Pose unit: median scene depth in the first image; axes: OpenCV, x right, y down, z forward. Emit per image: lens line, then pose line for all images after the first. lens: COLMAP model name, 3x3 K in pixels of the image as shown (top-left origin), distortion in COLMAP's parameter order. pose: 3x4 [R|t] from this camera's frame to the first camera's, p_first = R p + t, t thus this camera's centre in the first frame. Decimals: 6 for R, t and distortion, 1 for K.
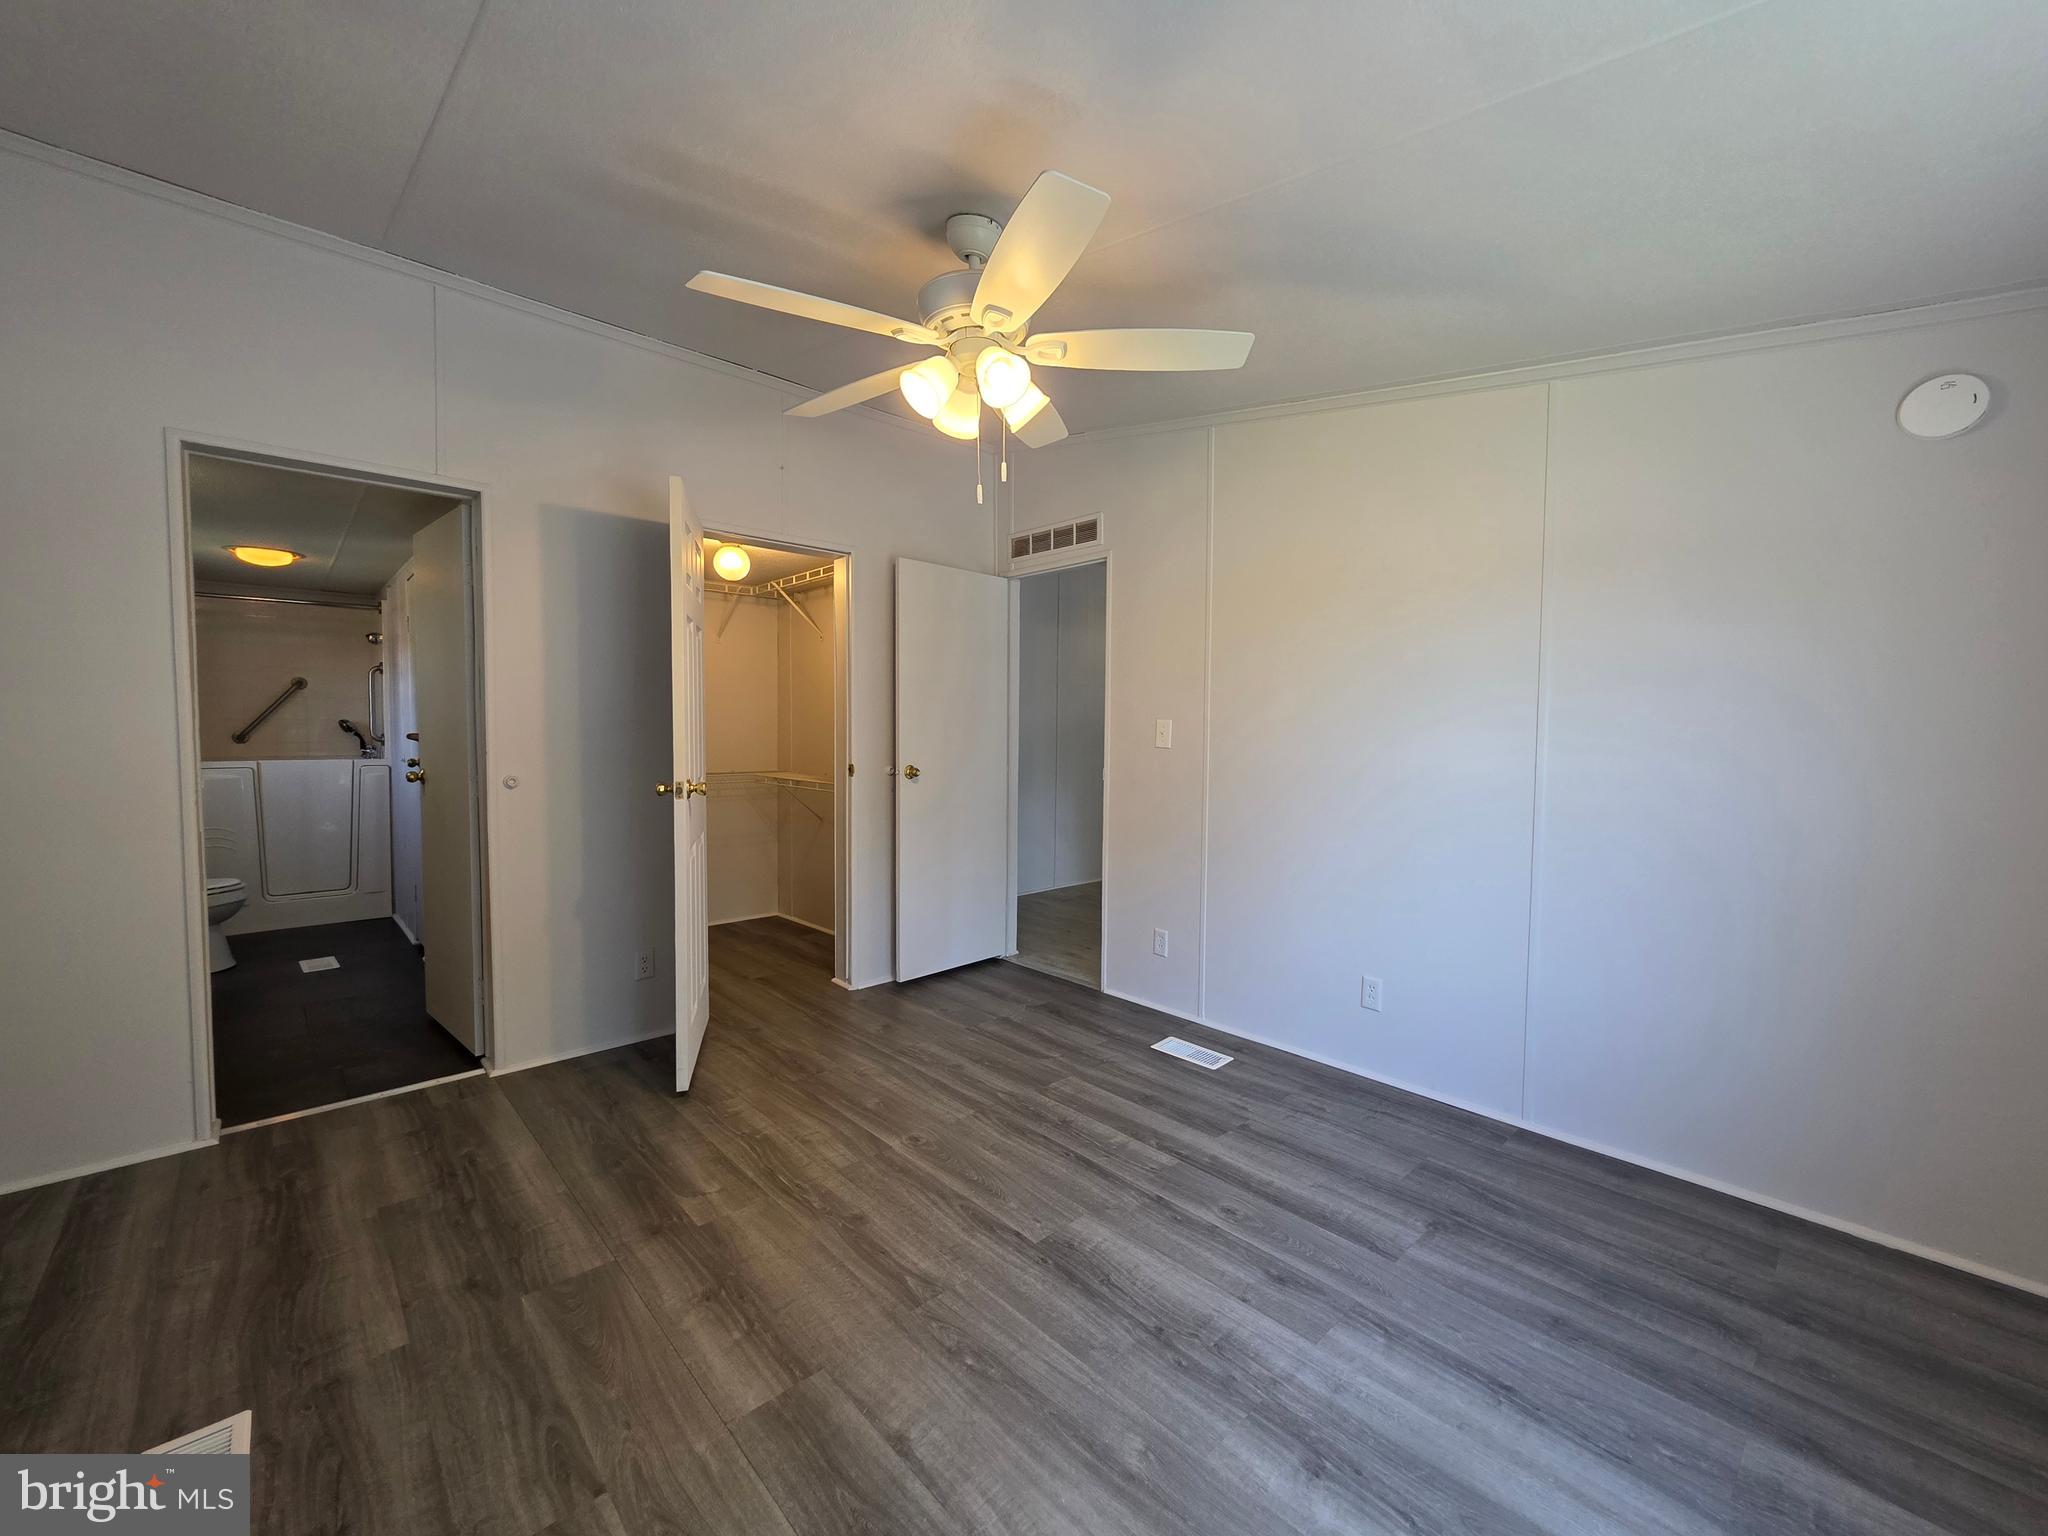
lens RADIAL K [[831.8, 0, 1027.6], [0, 831.8, 761.6], [0, 0, 1]] dist [0.001084, 0.000061]
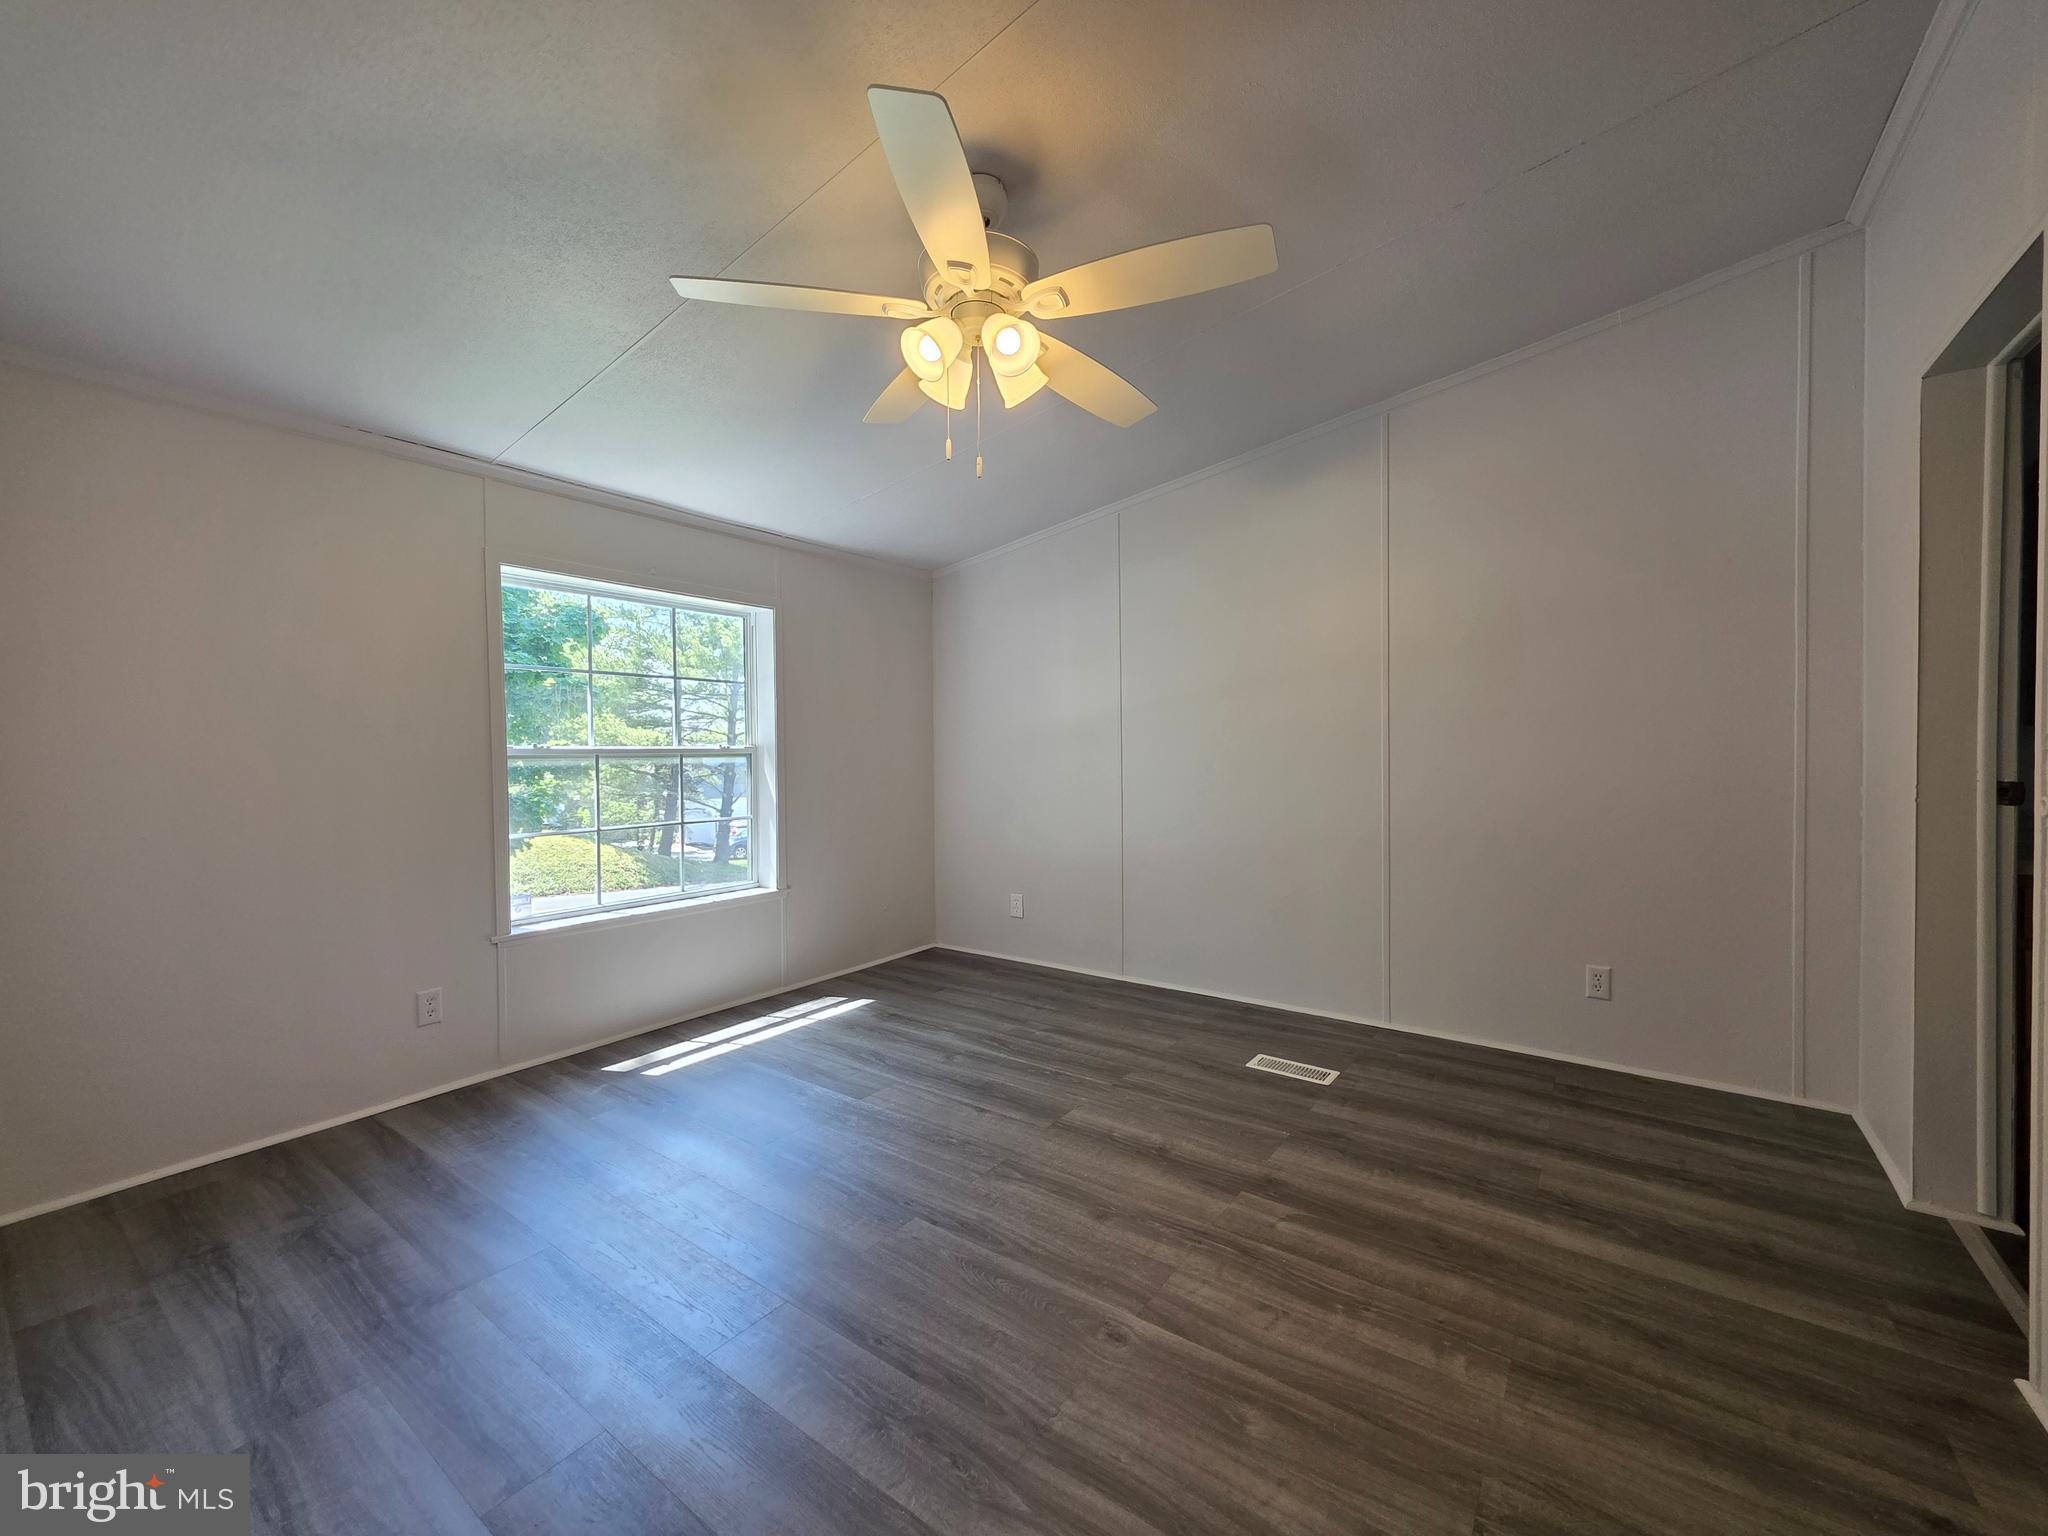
lens RADIAL K [[831.8, 0, 1029.9], [0, 831.8, 763.2], [0, 0, 1]] dist [0.001084, 0.000061]
pose [[-0.981623, 0.003228, -0.190805, 0.054806], [-0.006724, 0.998651, 0.051488, -0.027799], [0.190714, 0.051824, -0.980277, 1.675870]]
